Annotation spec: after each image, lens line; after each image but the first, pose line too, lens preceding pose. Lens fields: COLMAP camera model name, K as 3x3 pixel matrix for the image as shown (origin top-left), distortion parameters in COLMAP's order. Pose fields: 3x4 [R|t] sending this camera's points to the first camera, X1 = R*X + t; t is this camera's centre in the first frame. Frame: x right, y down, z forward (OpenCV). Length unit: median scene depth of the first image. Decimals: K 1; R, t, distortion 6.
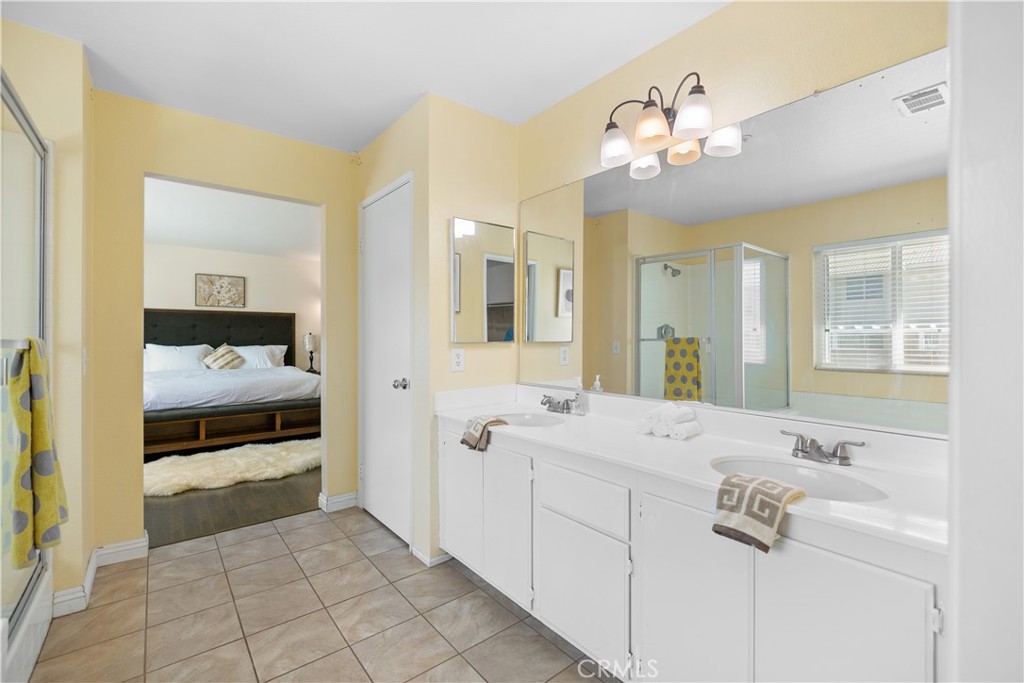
lens RADIAL K [[440.8, 0, 514.6], [0, 440.8, 336.4], [0, 0, 1]] dist [-0.001502, -0.000340]
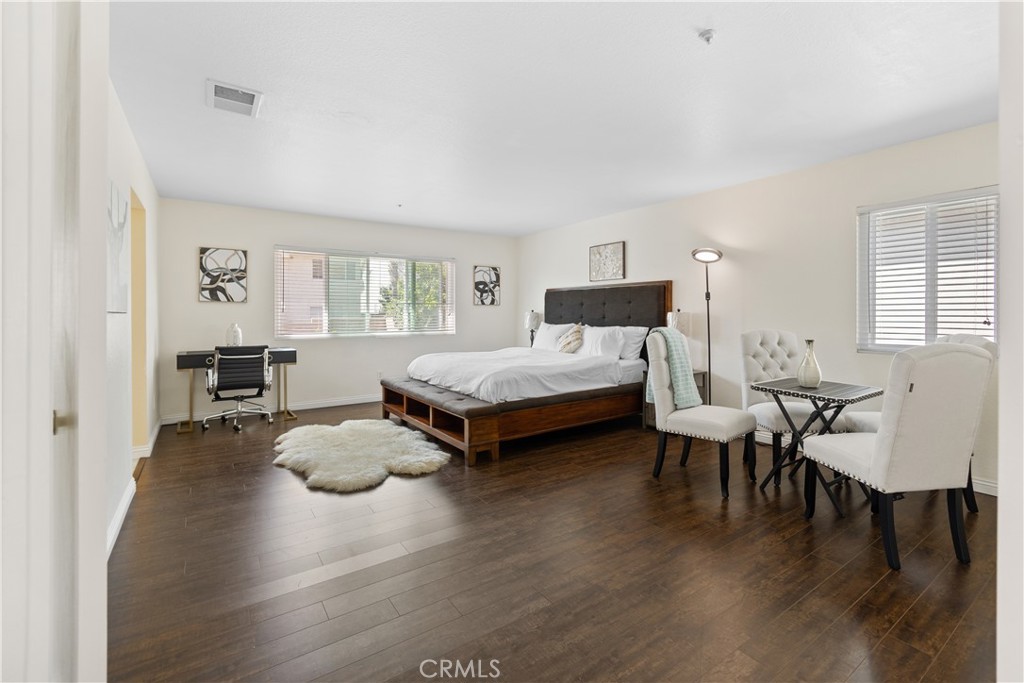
lens RADIAL K [[459.3, 0, 538.4], [0, 459.3, 315.6], [0, 0, 1]] dist [-0.000560, 0.000055]
pose [[-0.056392, -0.003869, -0.998401, 0.233472], [-0.007803, 0.999964, -0.003434, 0.004968], [0.998378, 0.007597, -0.056420, 0.933220]]
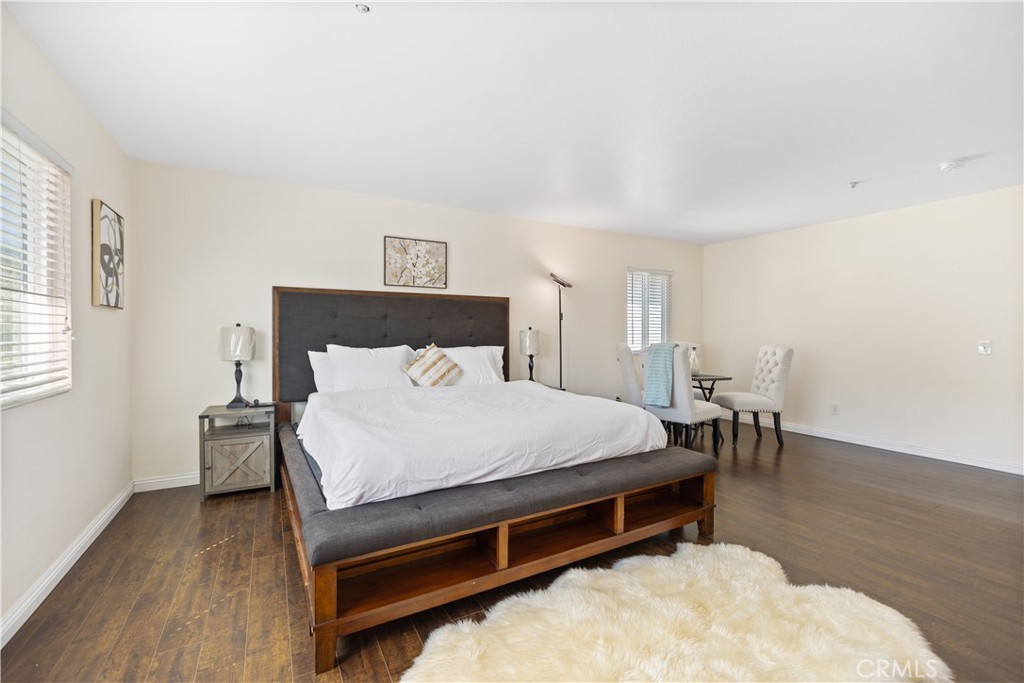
lens RADIAL K [[433.1, 0, 510.0], [0, 433.1, 333.4], [0, 0, 1]] dist [-0.000589, -0.000095]
pose [[0.985767, -0.001411, -0.168114, -0.429063], [0.001005, 0.999996, -0.002502, 0.002995], [0.168116, 0.002297, 0.985764, 0.396990]]
